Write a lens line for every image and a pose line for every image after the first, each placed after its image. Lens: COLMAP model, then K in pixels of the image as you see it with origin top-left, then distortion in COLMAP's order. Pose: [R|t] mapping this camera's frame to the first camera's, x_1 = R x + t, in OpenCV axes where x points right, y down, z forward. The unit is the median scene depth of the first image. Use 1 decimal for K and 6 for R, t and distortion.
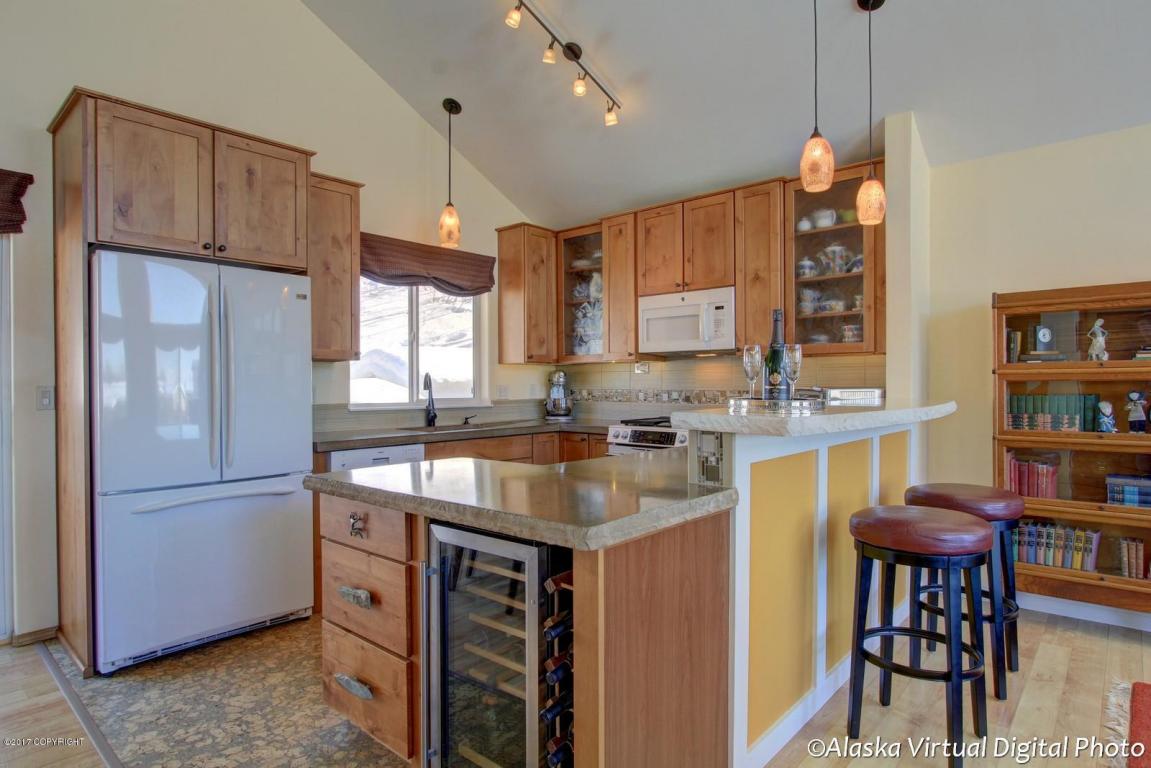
lens RADIAL K [[631.8, 0, 575.7], [0, 631.8, 388.9], [0, 0, 1]] dist [-0.010885, 0.000030]
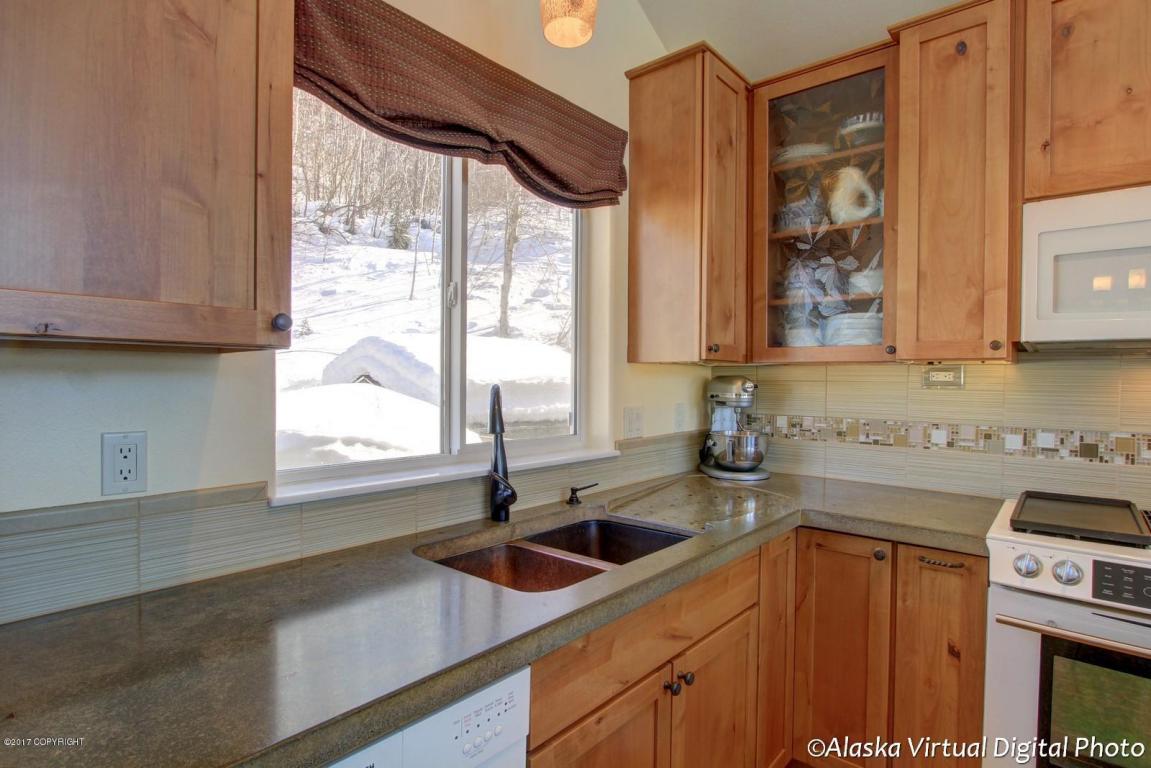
lens RADIAL K [[595.0, 0, 577.0], [0, 595.0, 387.7], [0, 0, 1]] dist [-0.019096, 0.002345]
pose [[0.999692, 0.012975, 0.021162, -0.270647], [-0.013178, 0.999868, 0.009500, -0.039349], [-0.021036, -0.009776, 0.999731, 0.899035]]
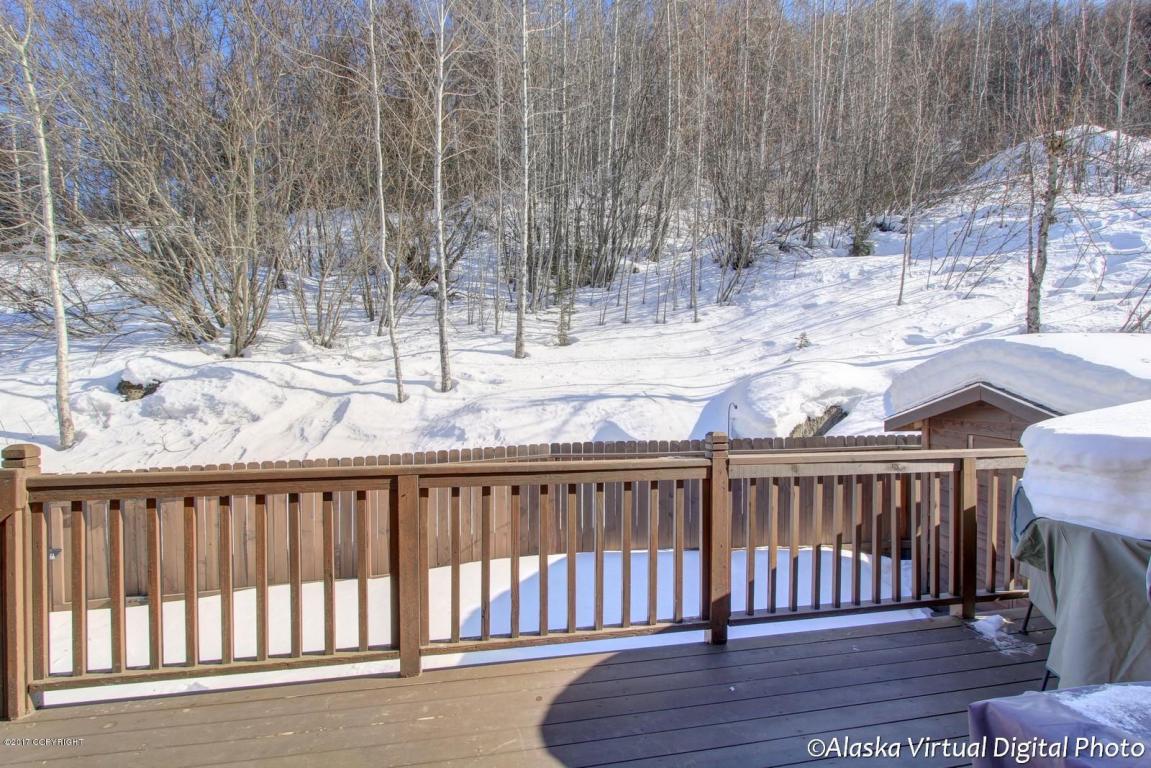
lens RADIAL K [[566.6, 0, 574.8], [0, 566.6, 388.5], [0, 0, 1]] dist [-0.014962, 0.000860]
pose [[0.803081, 0.001843, -0.595867, -0.898440], [-0.004016, 0.999989, -0.002318, -0.024718], [0.595856, 0.004255, 0.803080, 0.772916]]
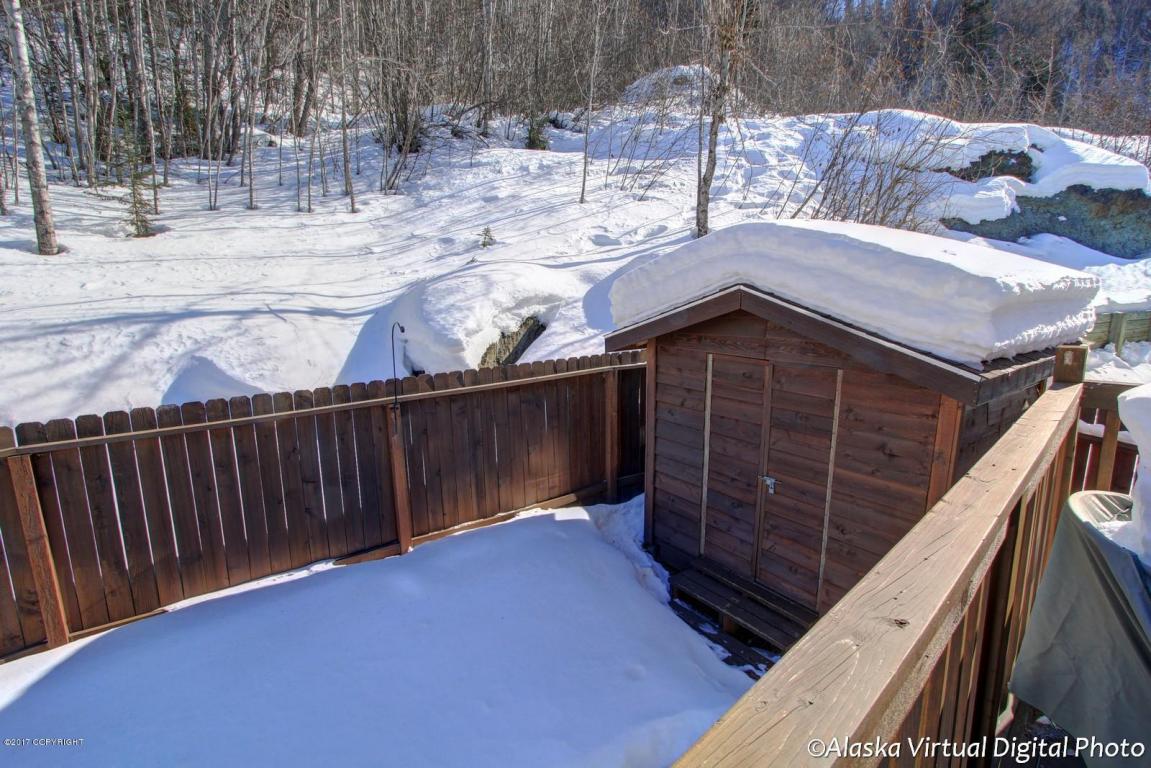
lens RADIAL K [[555.6, 0, 575.5], [0, 555.6, 384.0], [0, 0, 1]] dist [-0.016962, 0.000198]
pose [[0.996563, -0.001895, -0.082815, -1.179825], [0.014728, 0.987865, 0.154616, -0.027246], [0.081517, -0.155305, 0.984498, 1.601412]]
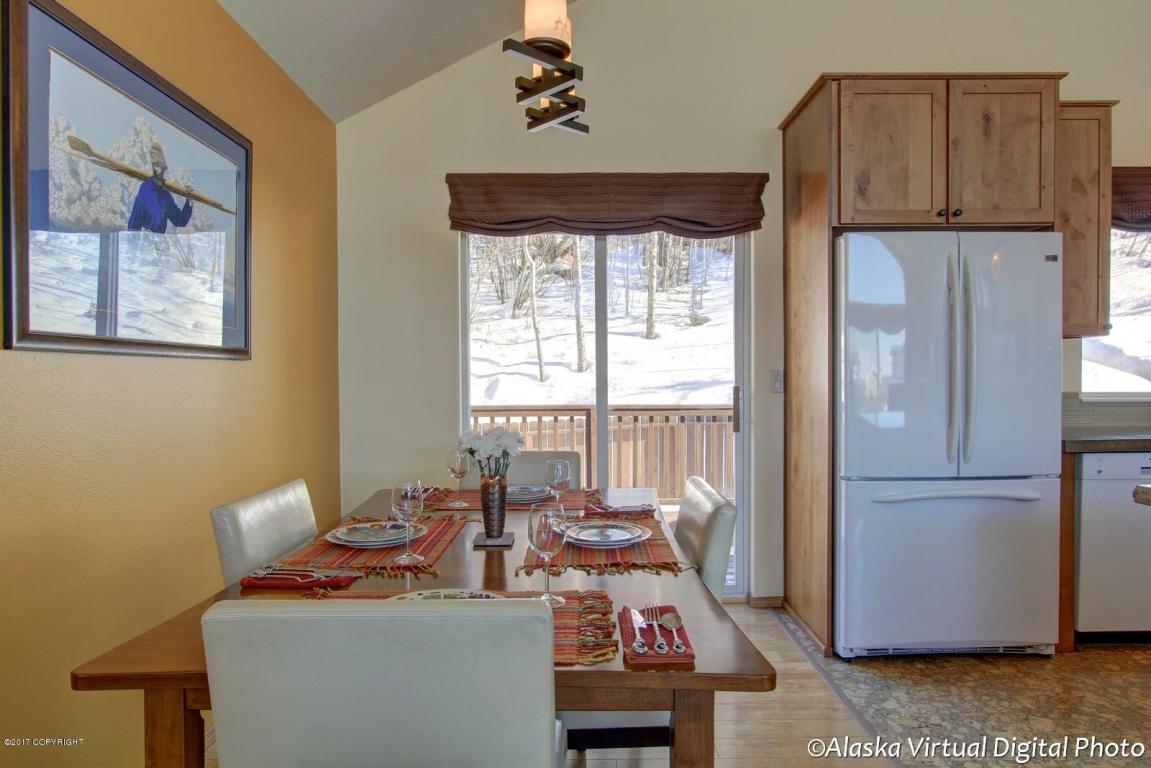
lens RADIAL K [[703.2, 0, 577.3], [0, 703.2, 389.1], [0, 0, 1]] dist [-0.007766, 0.000503]
pose [[0.670349, 0.016906, -0.741854, -0.175326], [-0.001198, 0.999764, 0.021701, 0.001733], [0.742045, -0.013659, 0.670211, -0.048888]]
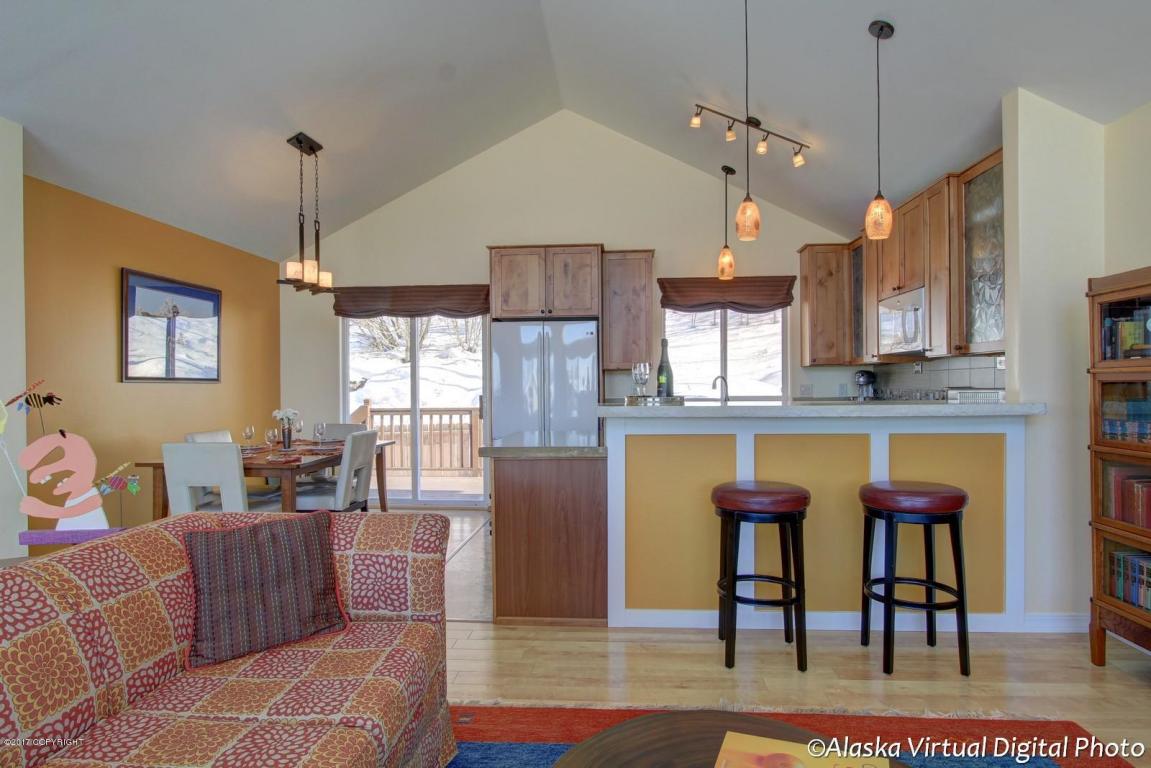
lens RADIAL K [[660.0, 0, 577.3], [0, 660.0, 388.9], [0, 0, 1]] dist [-0.019028, 0.003055]
pose [[0.608969, 0.003509, -0.793186, 0.943191], [0.000006, 0.999990, 0.004428, -0.006229], [0.793194, -0.002702, 0.608963, -0.097999]]
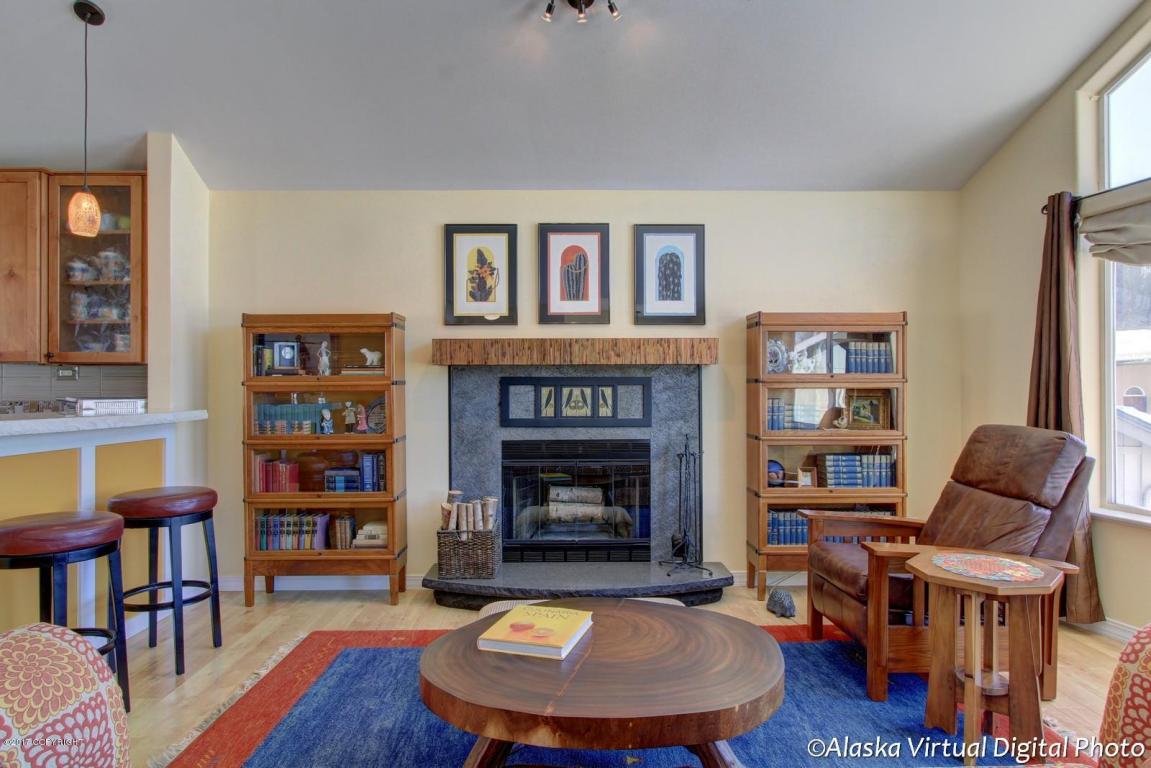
lens RADIAL K [[677.7, 0, 576.5], [0, 677.7, 389.7], [0, 0, 1]] dist [-0.017196, 0.004265]
pose [[0.734017, 0.004181, 0.679118, 0.283471], [0.004103, 0.999935, -0.010591, -0.001153], [-0.679119, 0.010560, 0.733952, -0.284218]]
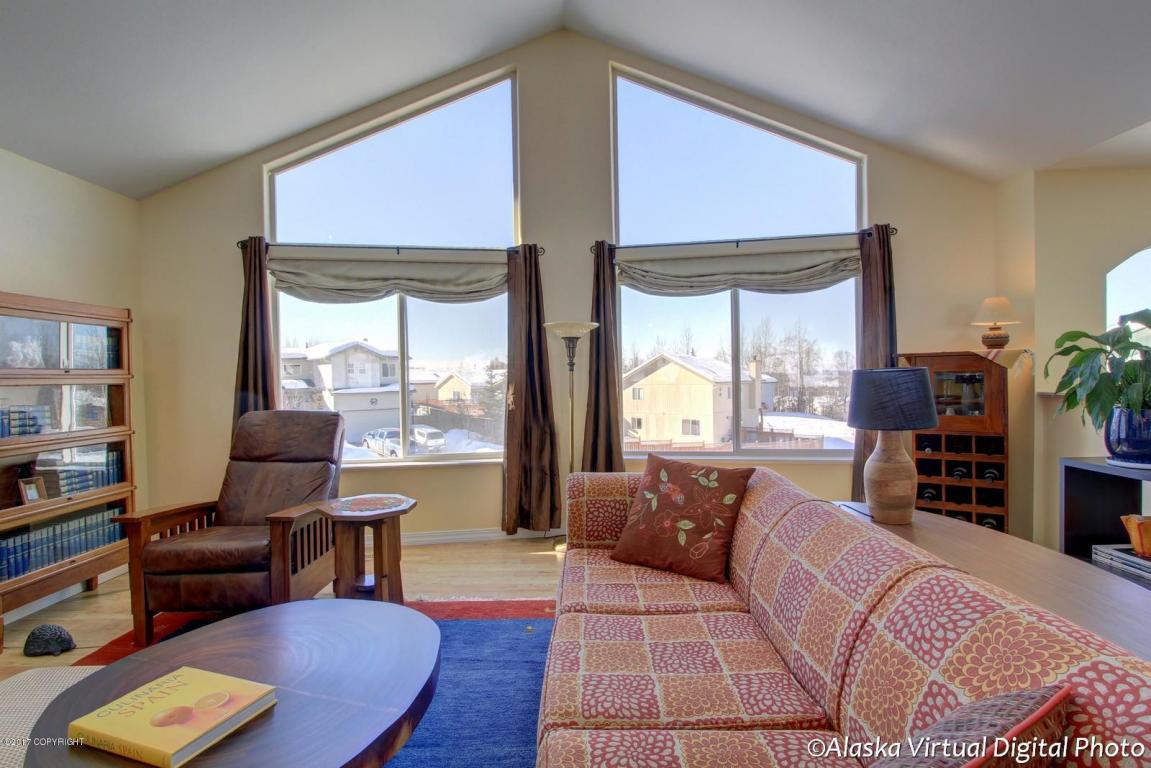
lens RADIAL K [[580.6, 0, 576.7], [0, 580.6, 386.9], [0, 0, 1]] dist [-0.016127, 0.000756]
pose [[-0.664511, 0.001951, 0.747276, 0.204490], [0.025097, 0.999491, 0.019708, -0.009238], [-0.746857, 0.031851, -0.664222, 0.295445]]
